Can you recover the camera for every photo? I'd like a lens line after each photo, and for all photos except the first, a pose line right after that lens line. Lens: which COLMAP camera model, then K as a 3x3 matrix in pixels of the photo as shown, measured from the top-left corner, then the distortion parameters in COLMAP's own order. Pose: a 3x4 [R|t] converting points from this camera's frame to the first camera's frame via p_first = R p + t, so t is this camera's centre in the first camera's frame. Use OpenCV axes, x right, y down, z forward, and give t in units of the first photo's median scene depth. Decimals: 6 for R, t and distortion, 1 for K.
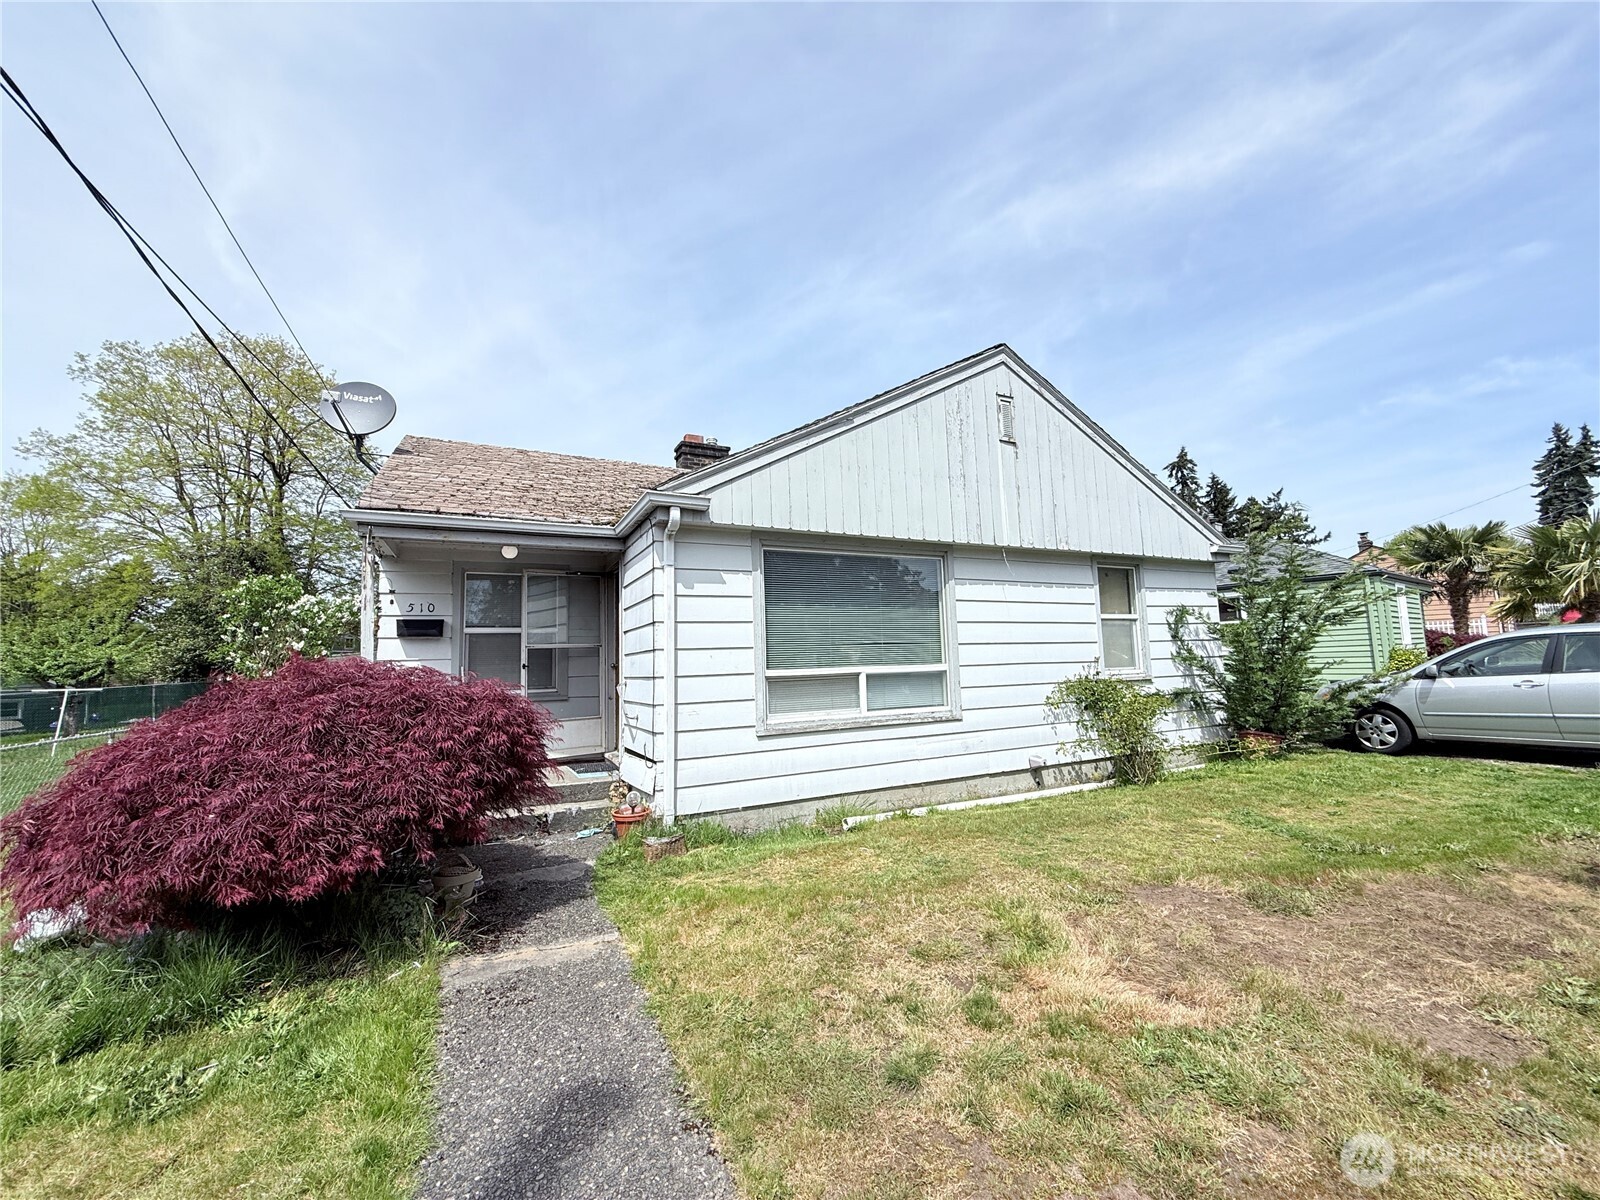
lens RADIAL K [[638.1, 0, 795.3], [0, 638.1, 601.9], [0, 0, 1]] dist [-0.000060, 0.000149]
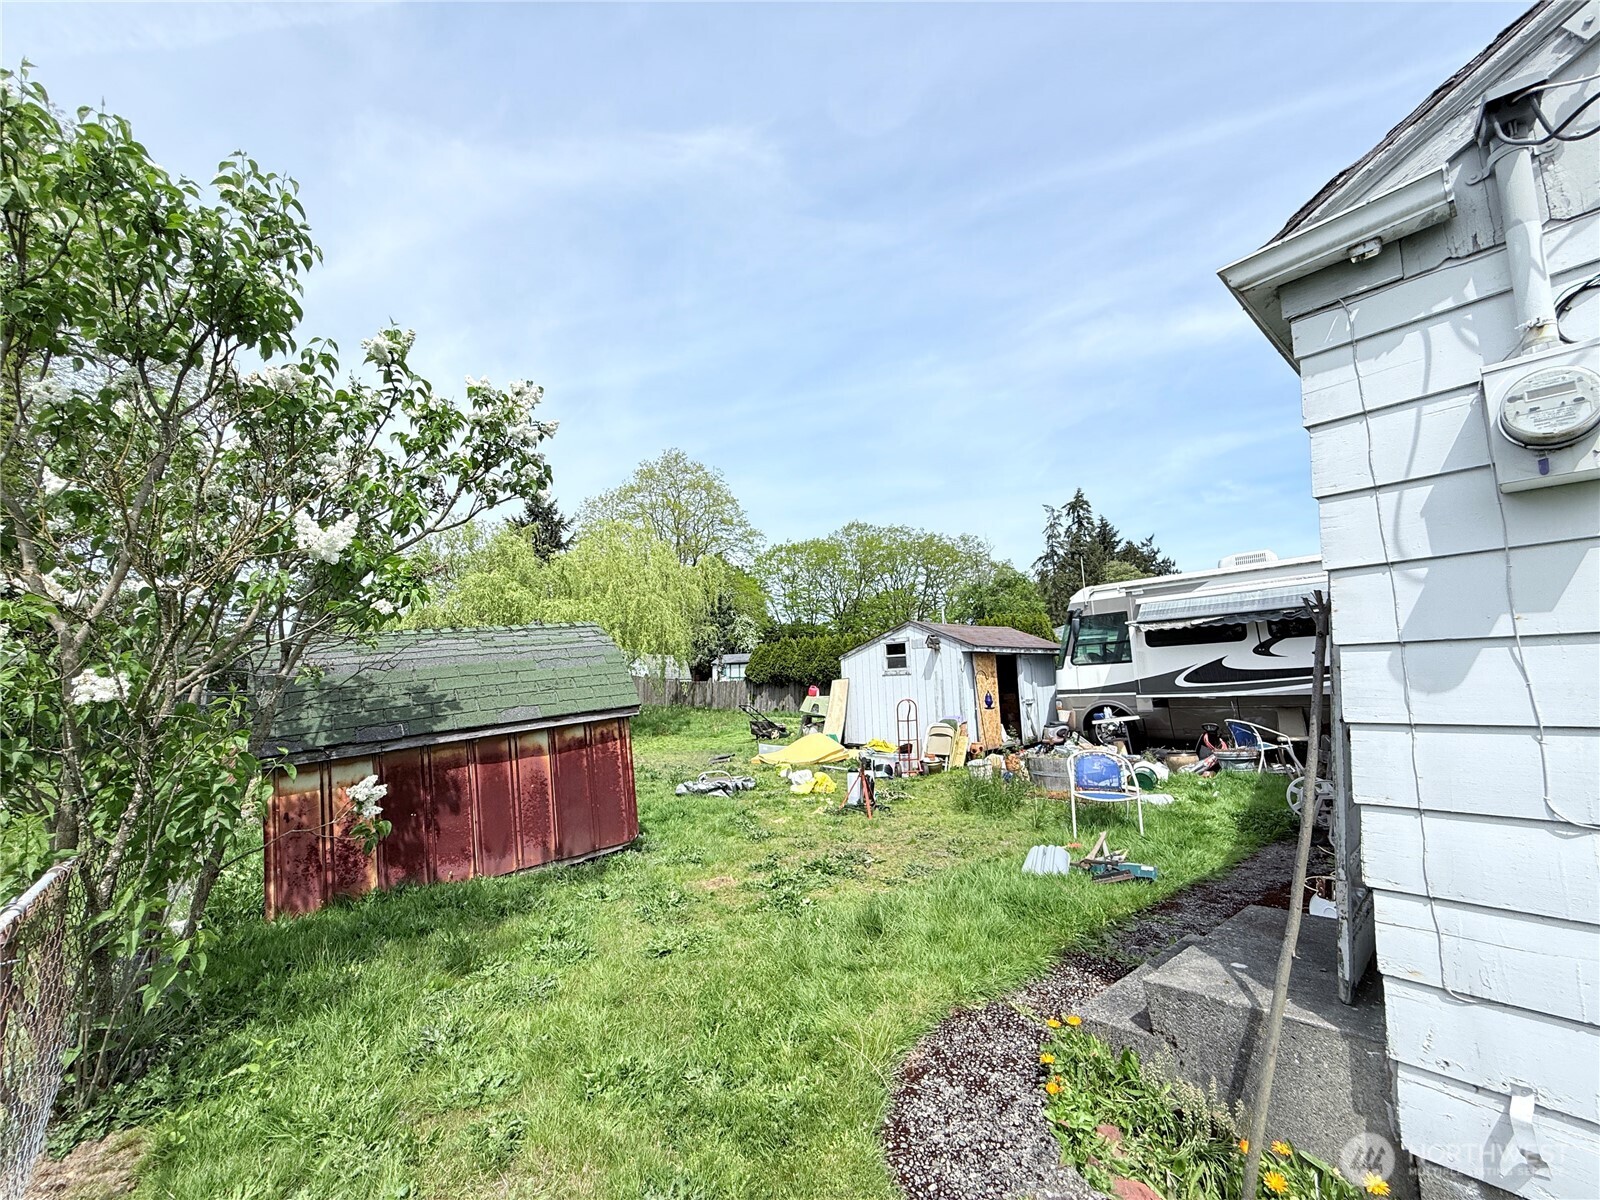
lens RADIAL K [[638.1, 0, 792.3], [0, 638.1, 600.5], [0, 0, 1]] dist [-0.000060, 0.000149]
pose [[0.972769, 0.044391, 0.227487, -1.174649], [-0.033447, 0.998100, -0.051741, 0.158059], [-0.229352, 0.042723, 0.972406, 1.369901]]
